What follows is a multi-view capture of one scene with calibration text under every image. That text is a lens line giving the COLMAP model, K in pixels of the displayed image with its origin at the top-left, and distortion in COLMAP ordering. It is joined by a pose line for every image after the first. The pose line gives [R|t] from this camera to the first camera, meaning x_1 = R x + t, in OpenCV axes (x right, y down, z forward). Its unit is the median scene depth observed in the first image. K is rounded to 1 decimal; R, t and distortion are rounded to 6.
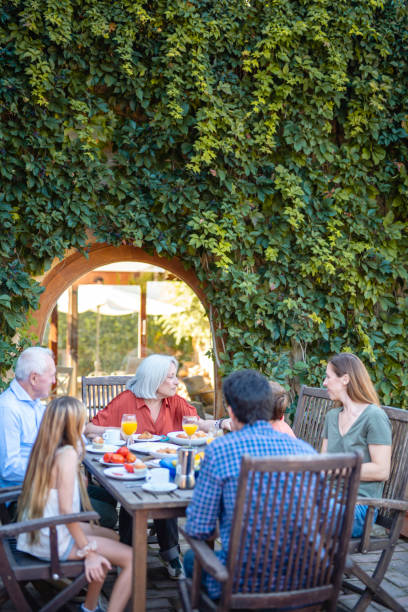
lens RADIAL K [[930.8, 0, 201.5], [0, 930.8, 299.7], [0, 0, 1]] dist [-0.054533, 0.000000]
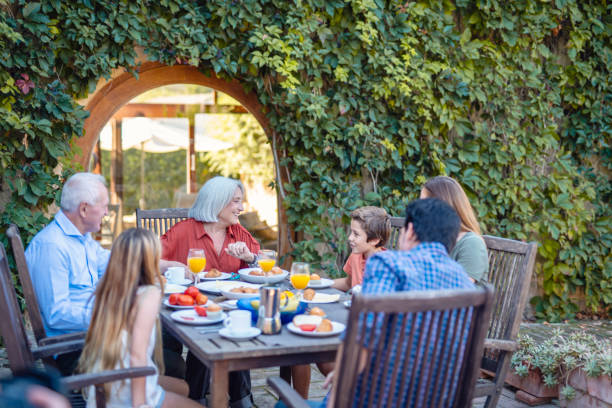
lens RADIAL K [[930.8, 0, 318.6], [0, 930.8, 195.7], [0, 0, 1]] dist [-0.054533, 0.000000]
pose [[0.996604, -0.012621, 0.081375, -0.022667], [0.007774, 0.998191, 0.059612, 0.015467], [-0.081980, -0.058777, 0.994899, 0.089939]]
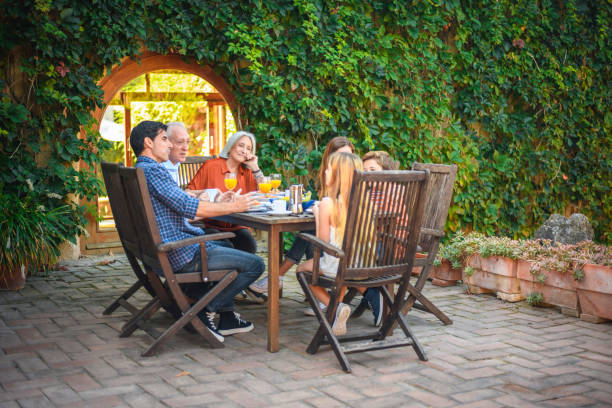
lens RADIAL K [[930.8, 0, 310.4], [0, 930.8, 198.5], [0, 0, 1]] dist [-0.054533, 0.000000]
pose [[0.977999, -0.041224, 0.204495, -0.156668], [0.028229, 0.997416, 0.066066, 0.051279], [-0.206690, -0.058839, 0.976636, -0.193963]]
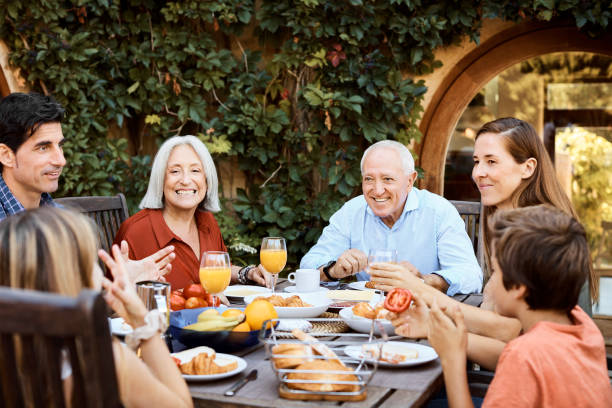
lens RADIAL K [[930.8, 0, 304.1], [0, 930.8, 177.0], [0, 0, 1]] dist [-0.054533, 0.000000]
pose [[0.784683, 0.005732, -0.619871, 0.207691], [-0.004889, 0.999983, 0.003058, 0.054498], [0.619878, 0.000631, 0.784698, 0.359005]]
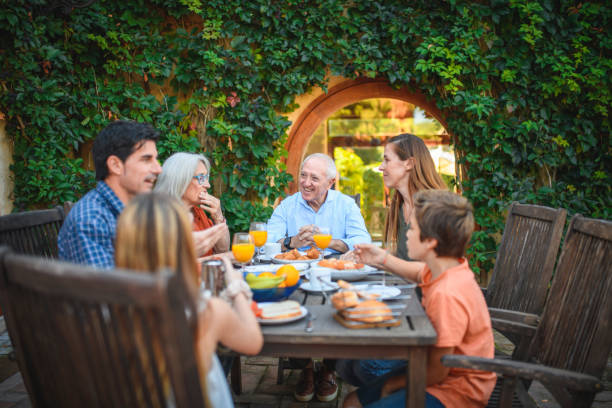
lens RADIAL K [[604.4, 0, 308.7], [0, 604.4, 195.6], [0, 0, 1]] dist [0.002779, 0.000000]
pose [[0.924142, -0.011518, -0.381875, 0.124192], [0.022534, 0.999449, 0.024388, 0.057160], [0.381384, -0.031143, 0.923892, 0.330408]]
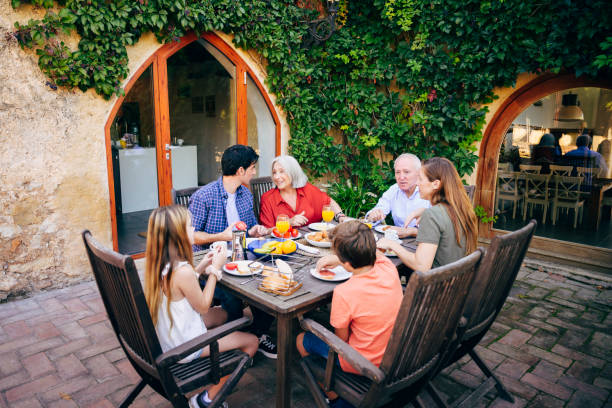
lens RADIAL K [[457.2, 0, 286.5], [0, 457.2, 187.0], [0, 0, 1]] dist [0.033613, 0.004457]
pose [[0.415909, 0.129319, -0.900165, 0.318277], [-0.012940, 0.990579, 0.136329, 0.007085], [0.909314, -0.045052, 0.413664, 0.454356]]
